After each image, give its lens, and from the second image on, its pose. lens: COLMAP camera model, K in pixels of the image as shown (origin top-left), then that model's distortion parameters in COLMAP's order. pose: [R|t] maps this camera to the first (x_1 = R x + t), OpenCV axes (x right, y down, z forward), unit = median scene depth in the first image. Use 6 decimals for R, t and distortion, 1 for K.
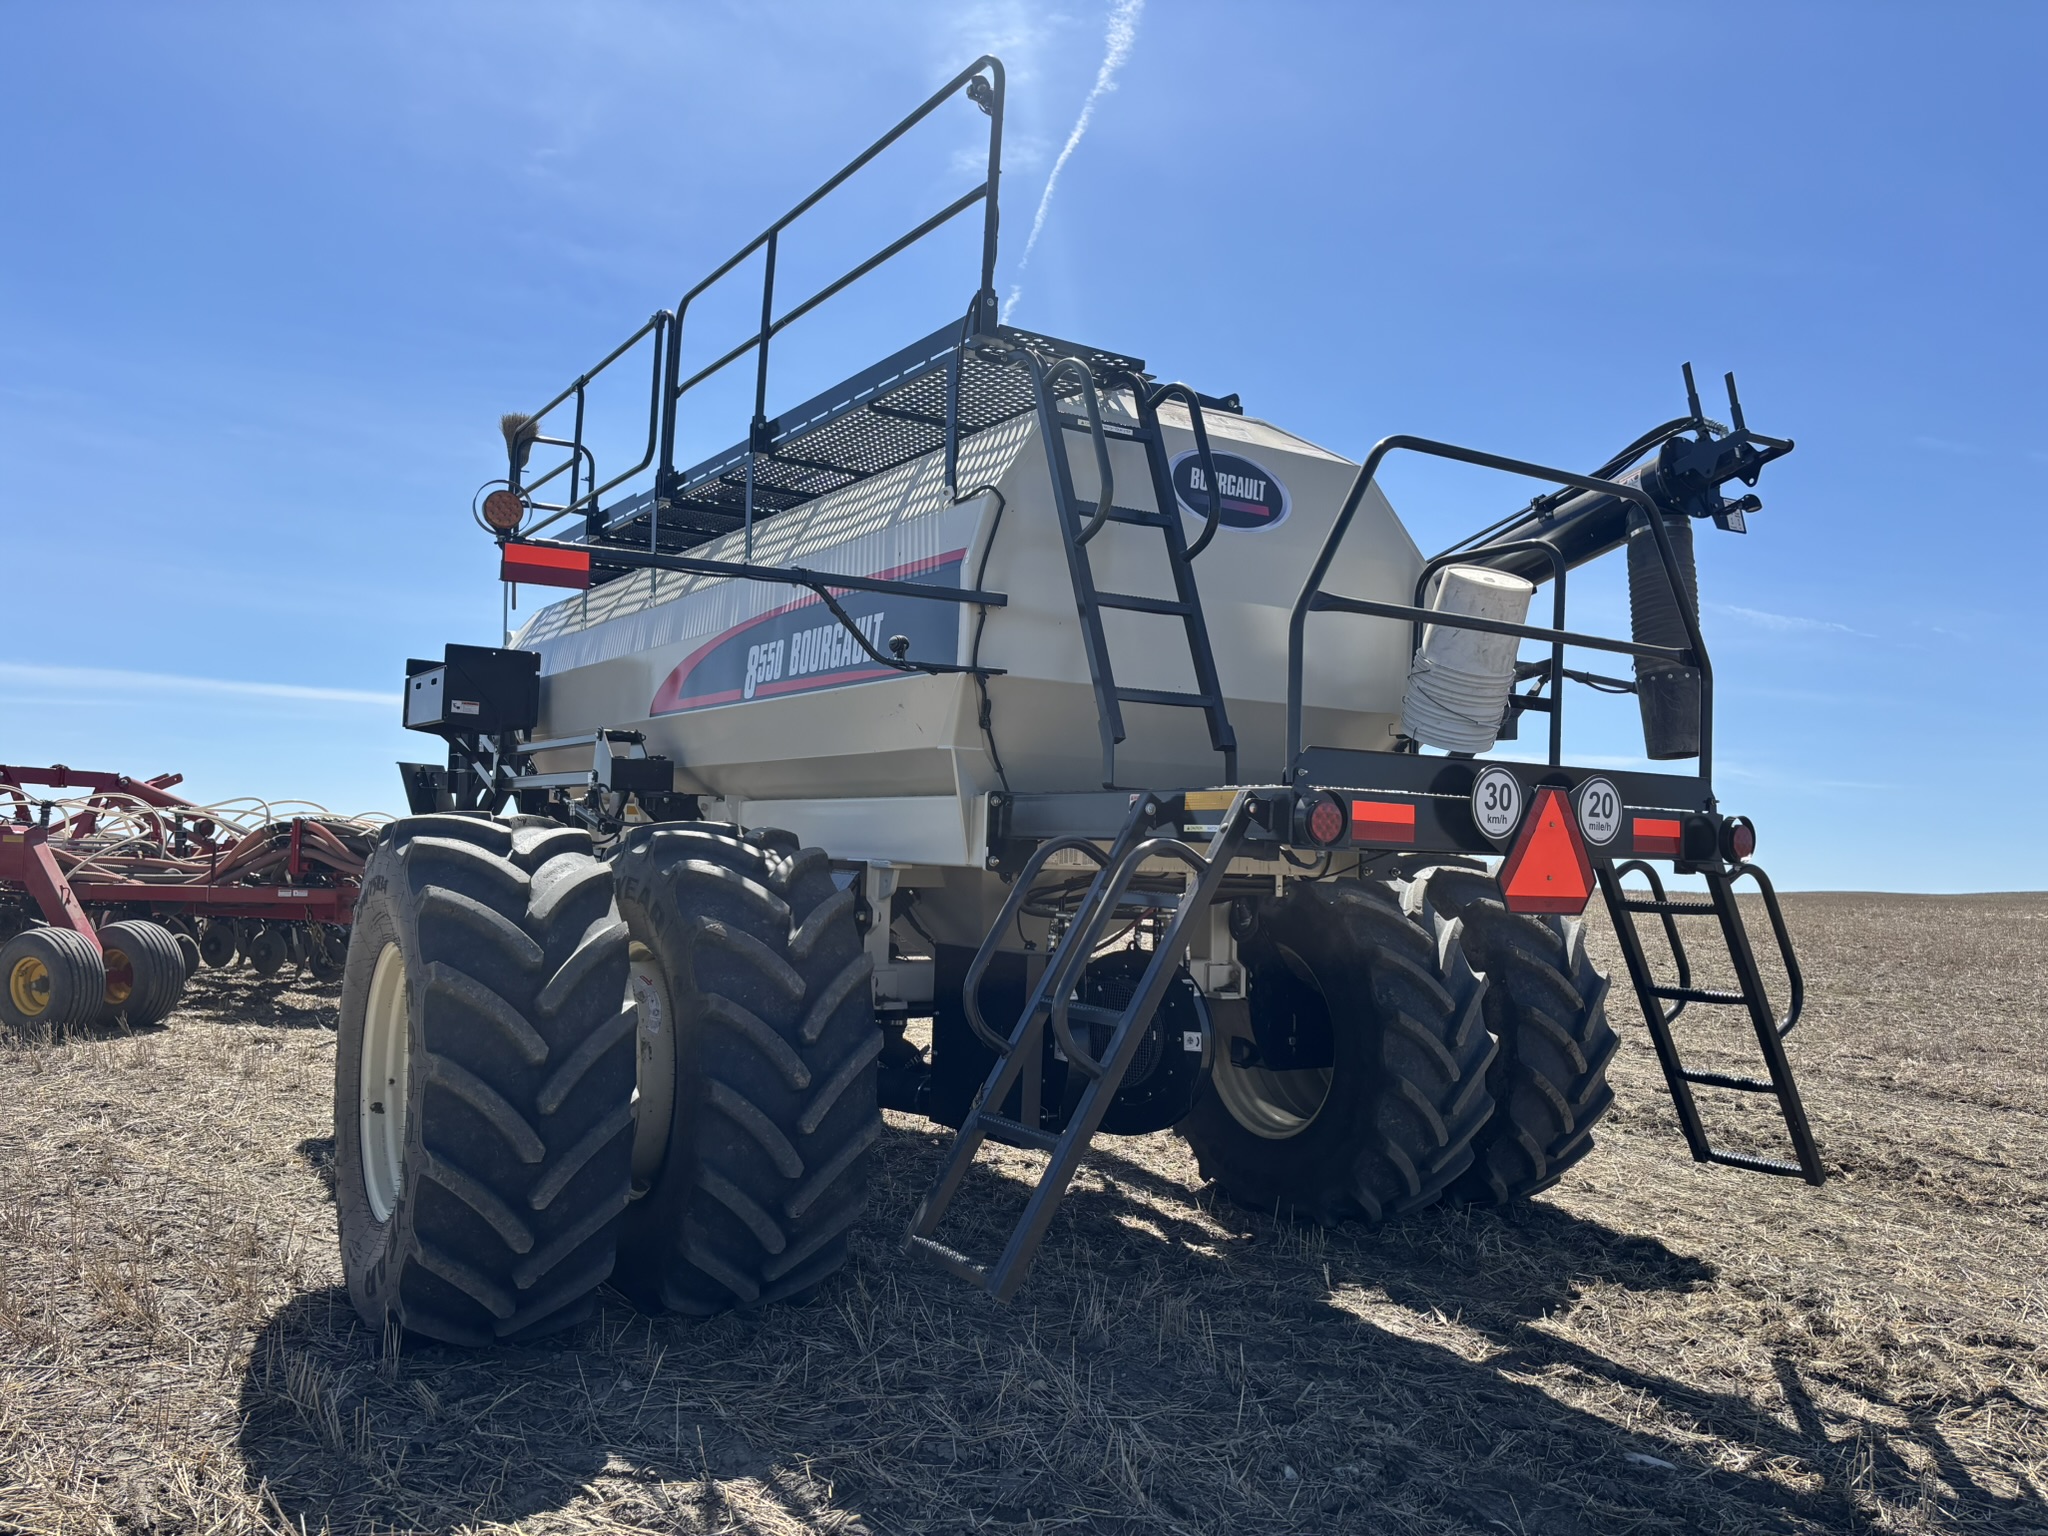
lens RADIAL K [[1533.4, 0, 1030.6], [0, 1533.4, 773.2], [0, 0, 1]] dist [0.038332, -0.044901]
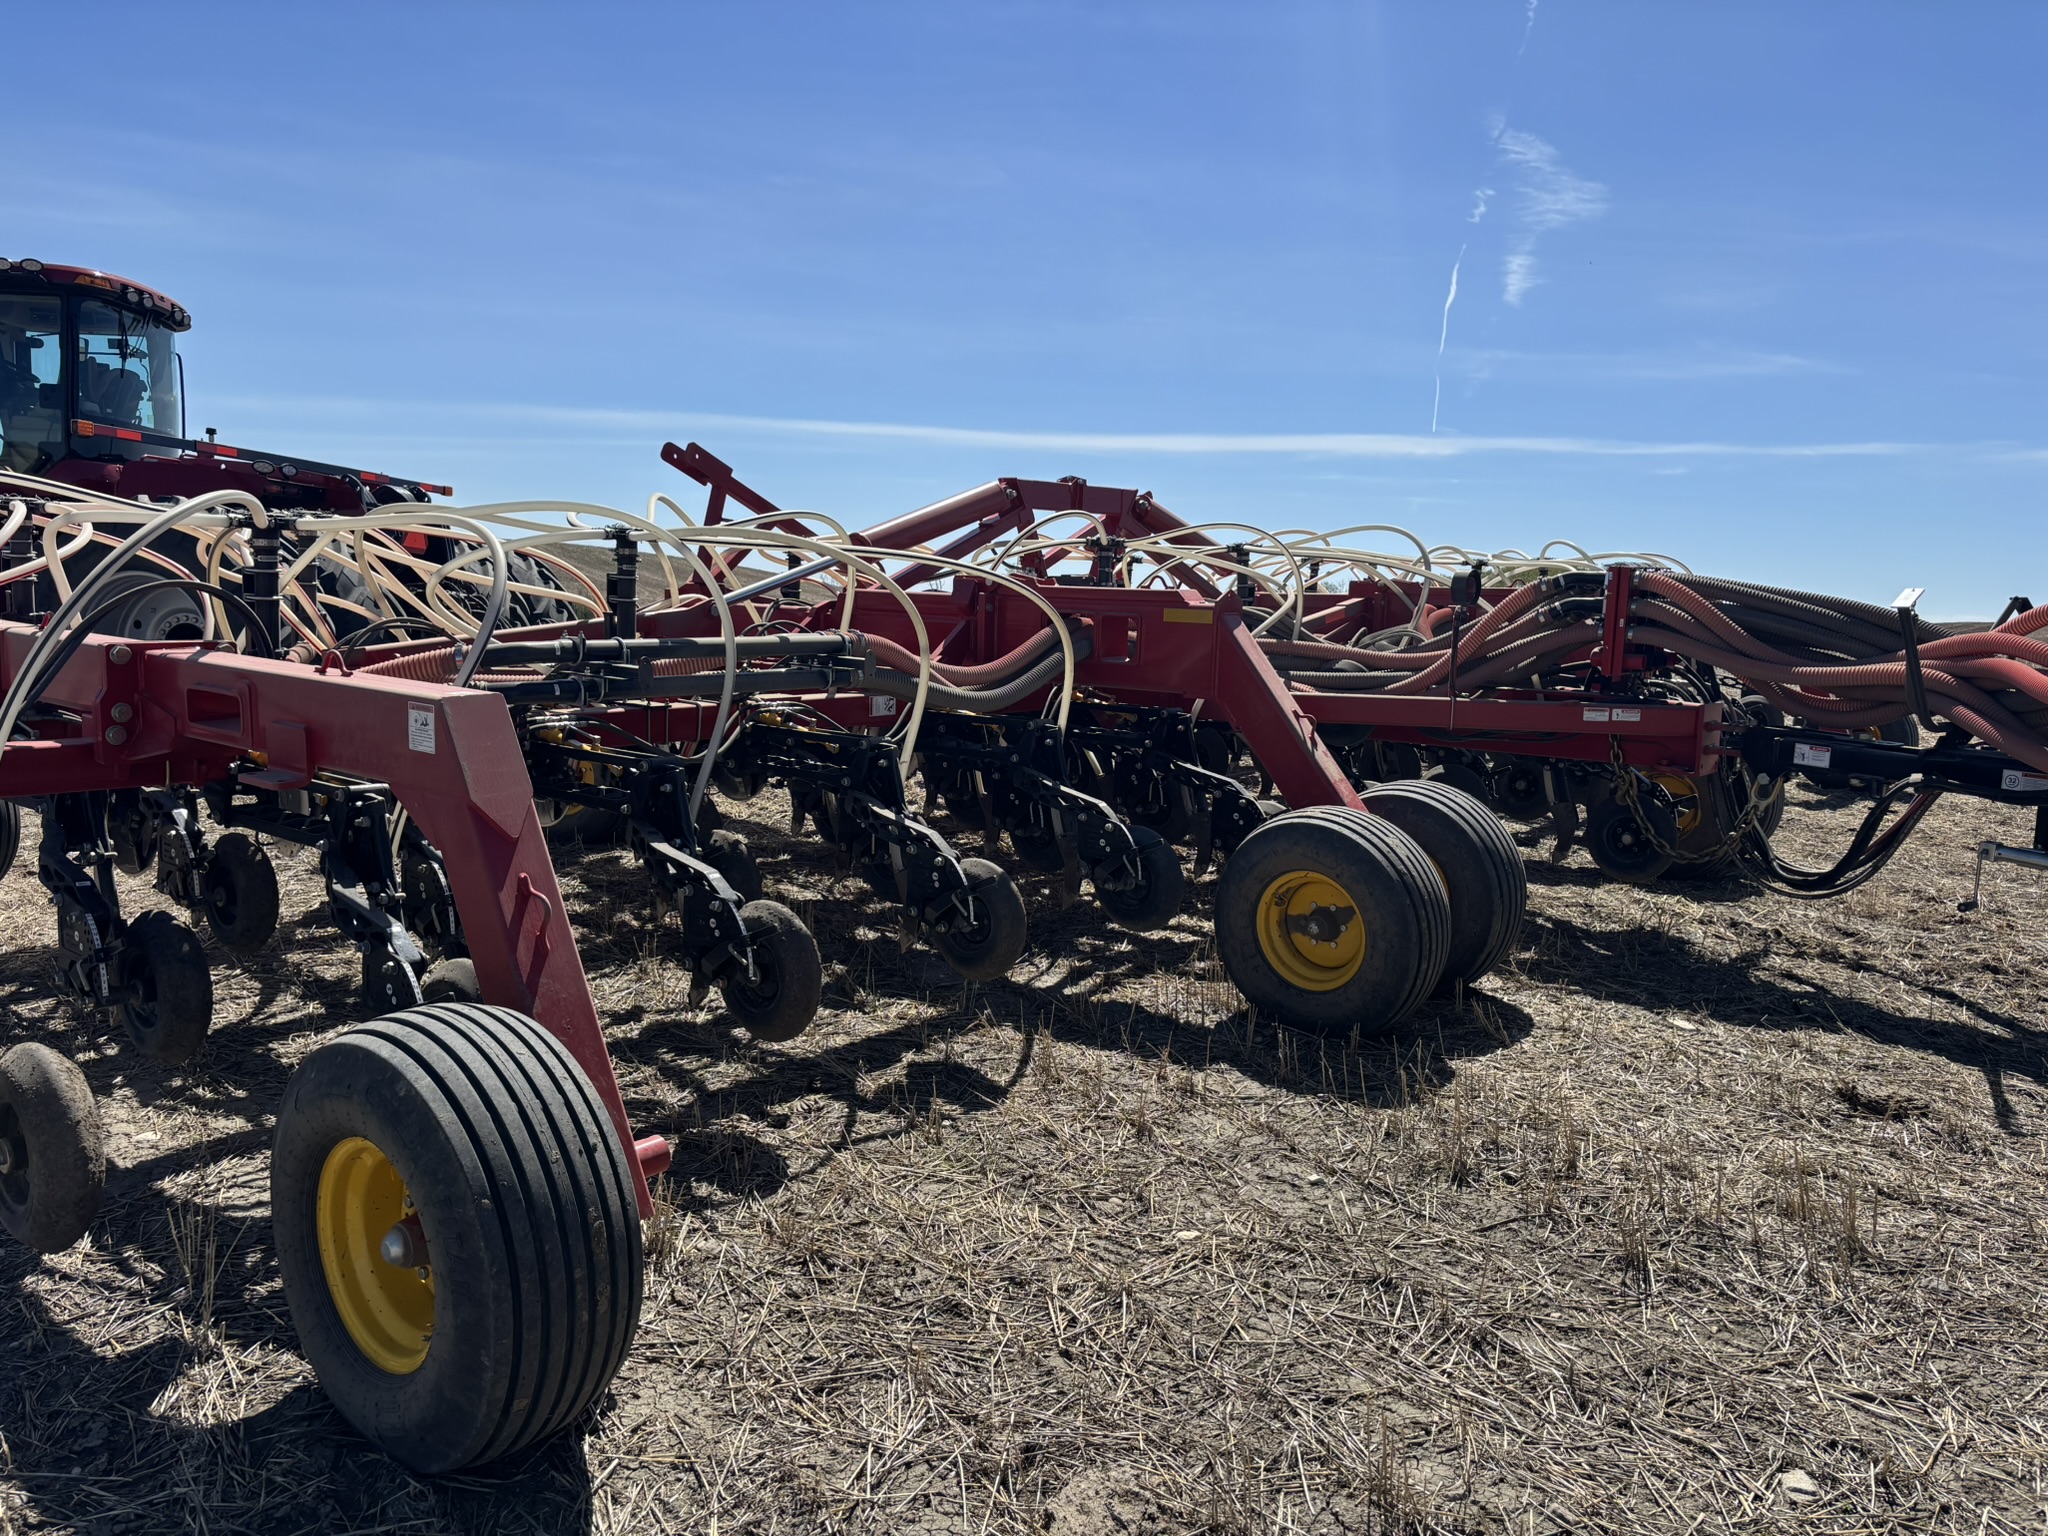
lens RADIAL K [[1533.4, 0, 1030.6], [0, 1533.4, 773.2], [0, 0, 1]] dist [0.038332, -0.044901]
pose [[0.954609, 0.031887, -0.296151, -0.507728], [0.020788, 0.984696, 0.173035, 0.004939], [0.297136, -0.171337, 0.939337, 0.460385]]
